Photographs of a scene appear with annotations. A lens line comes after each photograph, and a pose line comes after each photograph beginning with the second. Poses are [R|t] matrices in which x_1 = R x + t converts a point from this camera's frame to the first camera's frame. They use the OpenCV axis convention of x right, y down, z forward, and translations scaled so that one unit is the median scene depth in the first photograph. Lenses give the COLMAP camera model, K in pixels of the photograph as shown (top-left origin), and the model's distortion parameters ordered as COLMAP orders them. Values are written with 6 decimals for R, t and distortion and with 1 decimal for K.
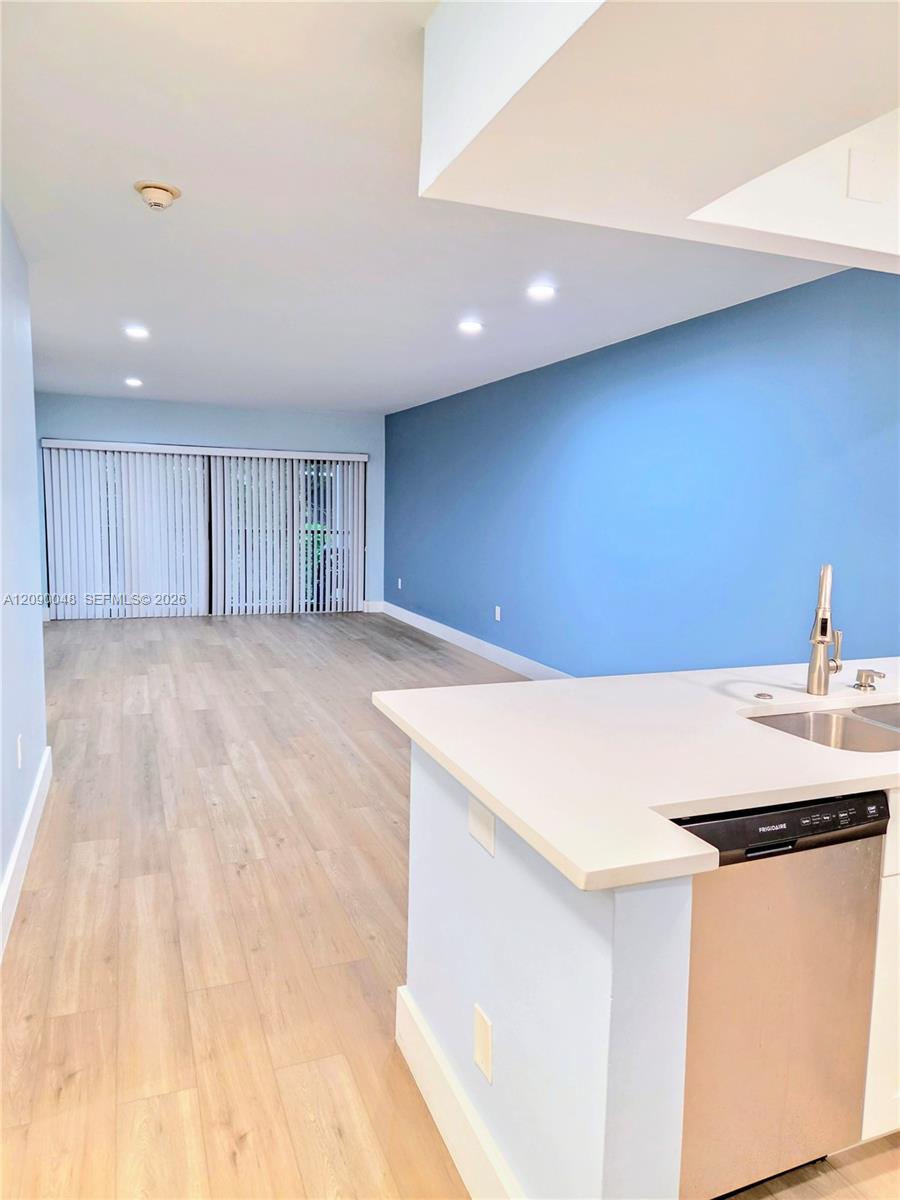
lens RADIAL K [[809.7, 0, 450.7], [0, 809.7, 596.6], [0, 0, 1]] dist [0.072185, -0.070128]
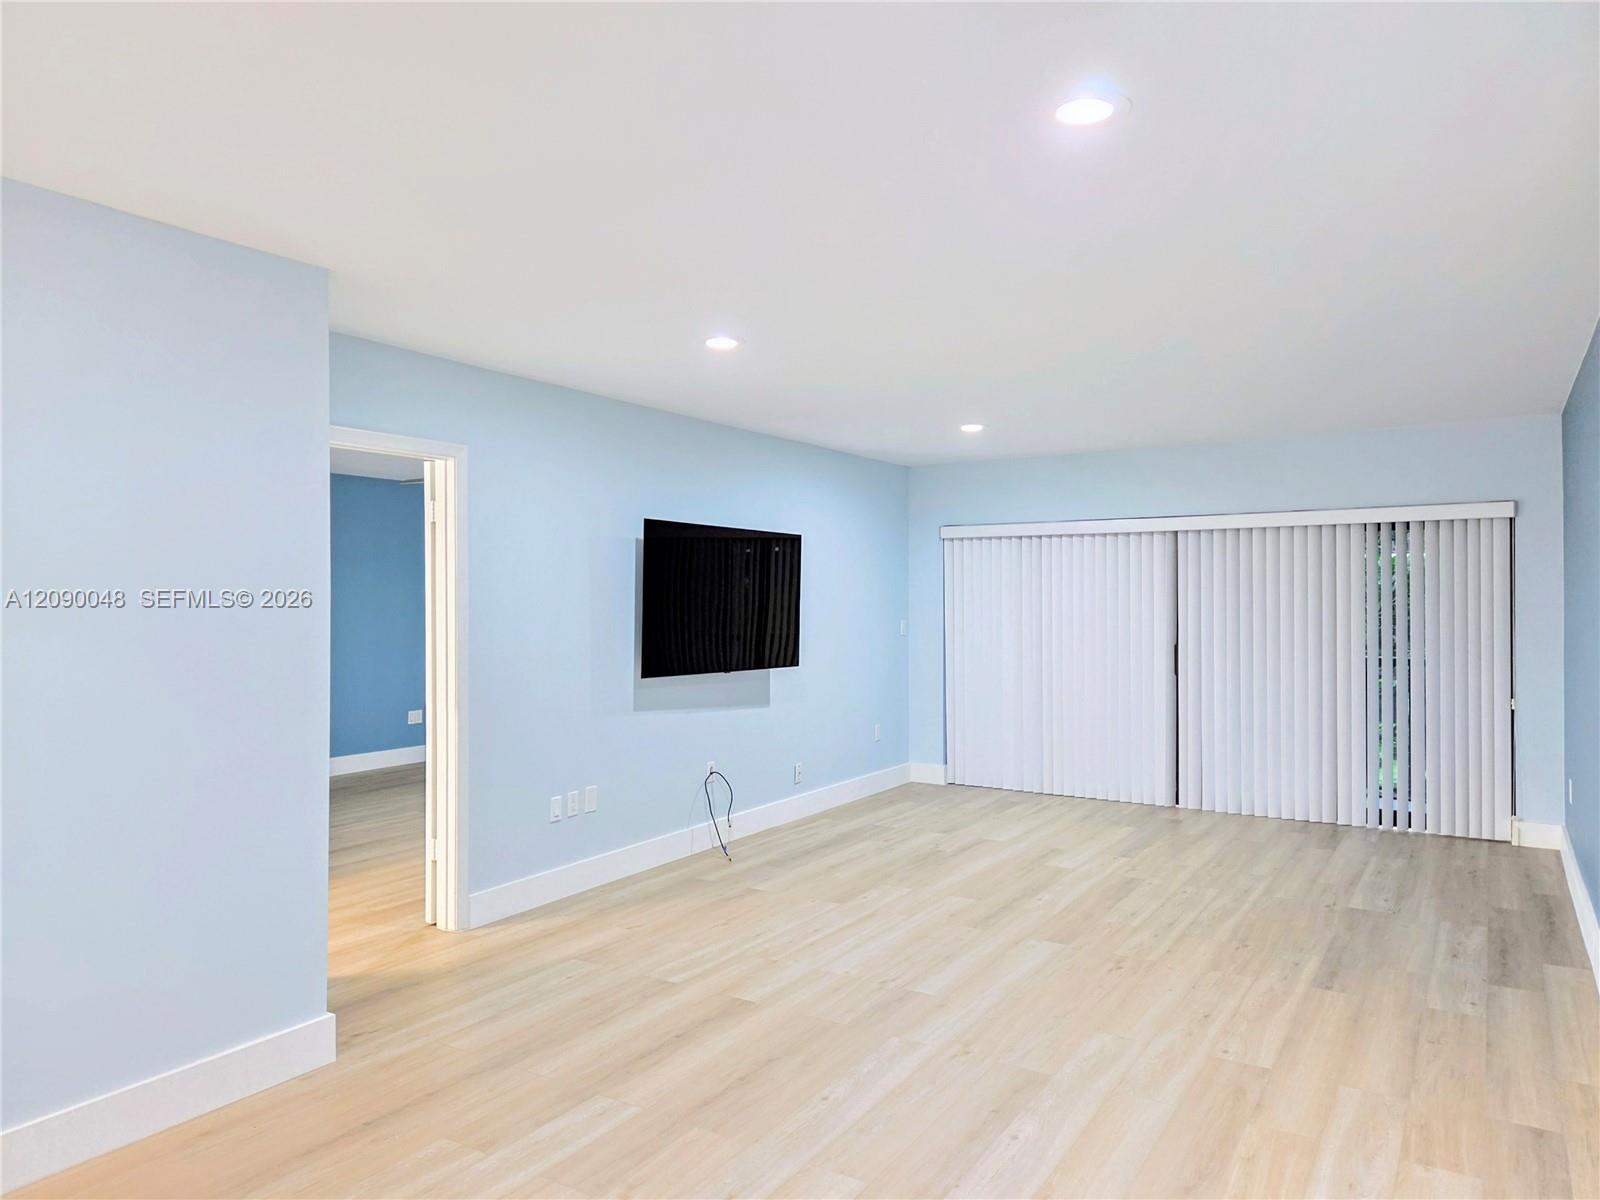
lens RADIAL K [[1079.6, 0, 798.6], [0, 1079.6, 604.0], [0, 0, 1]] dist [0.072185, -0.070128]
pose [[0.593522, -0.019451, -0.804582, 0.389661], [-0.077194, 0.993723, -0.080968, -0.084999], [0.801107, 0.110165, 0.588295, 0.761250]]
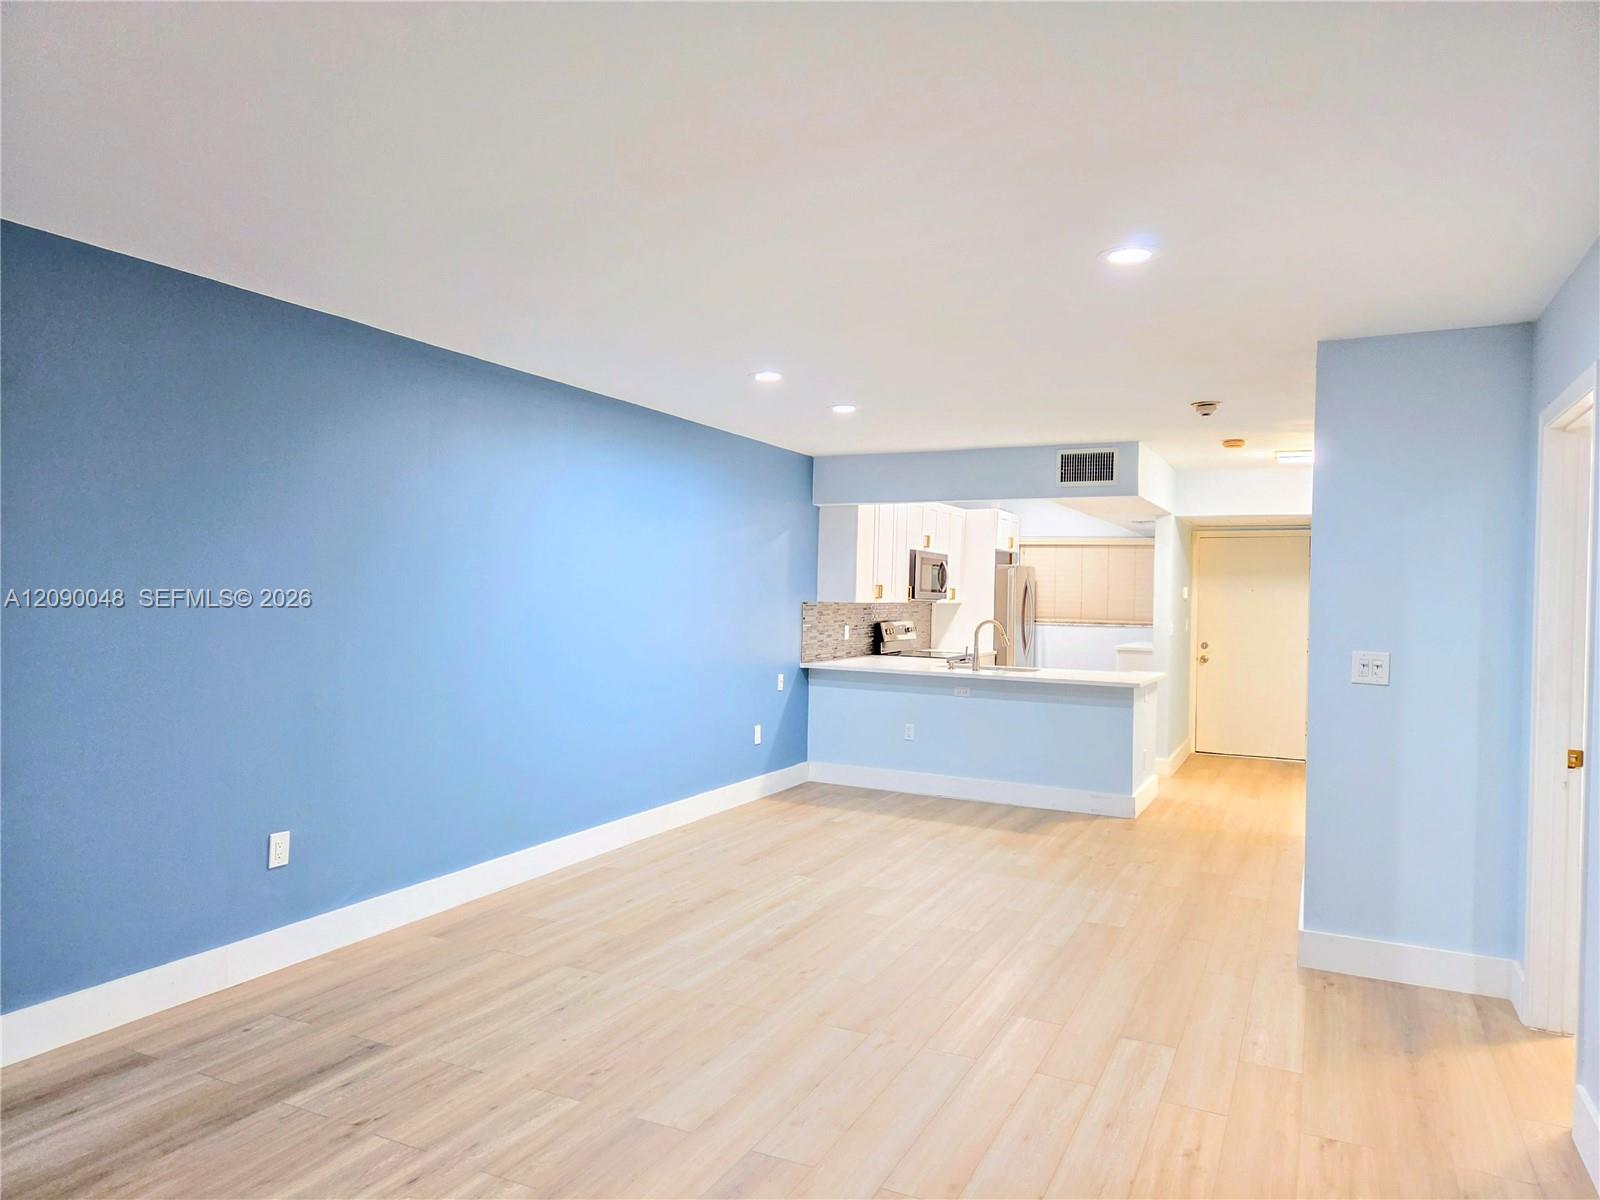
lens RADIAL K [[1065.3, 0, 771.0], [0, 1065.3, 603.8], [0, 0, 1]] dist [0.069149, -0.069749]
pose [[-0.658089, -0.040409, 0.751855, -0.916744], [0.053347, 0.993547, 0.100093, -0.257802], [-0.751048, 0.105979, -0.651687, 2.018224]]
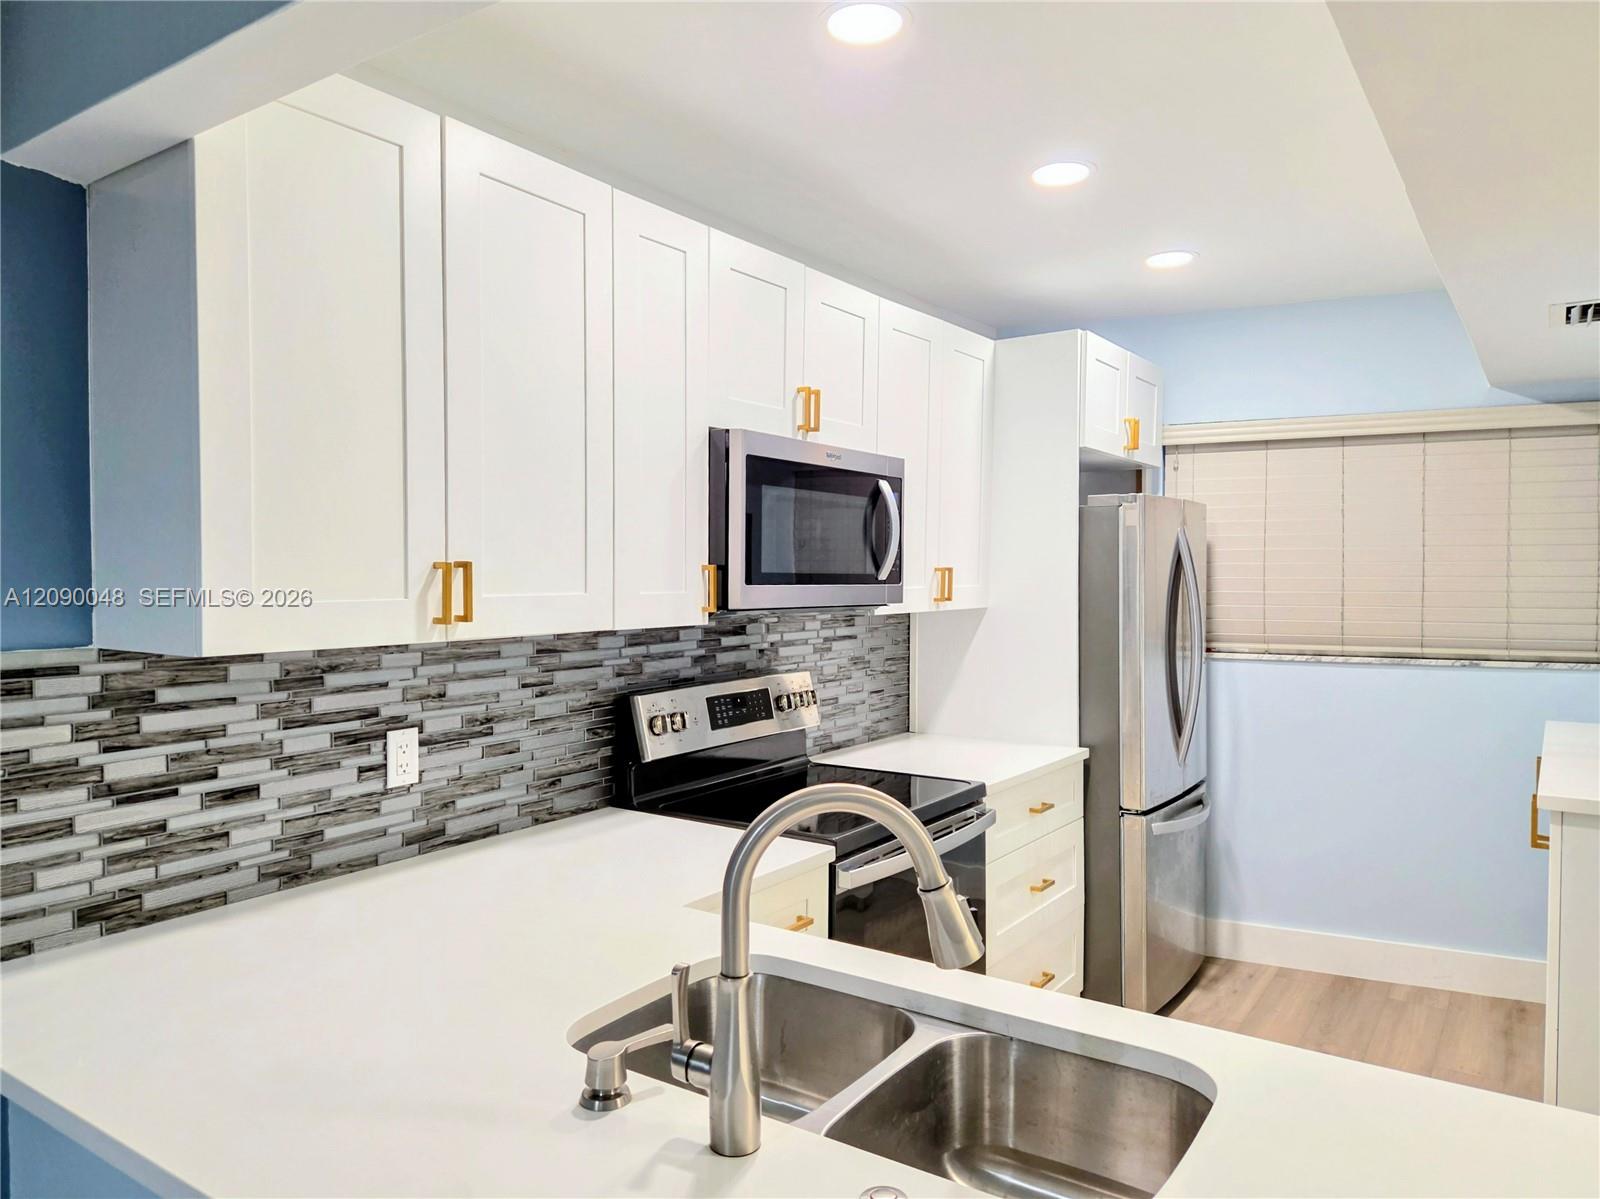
lens RADIAL K [[1095.4, 0, 799.0], [0, 1095.4, 591.9], [0, 0, 1]] dist [0.075625, -0.077008]
pose [[-0.558125, -0.033226, 0.829091, 0.018638], [0.084867, 0.991672, 0.096872, -0.097294], [-0.825405, 0.124430, -0.550657, 0.661037]]
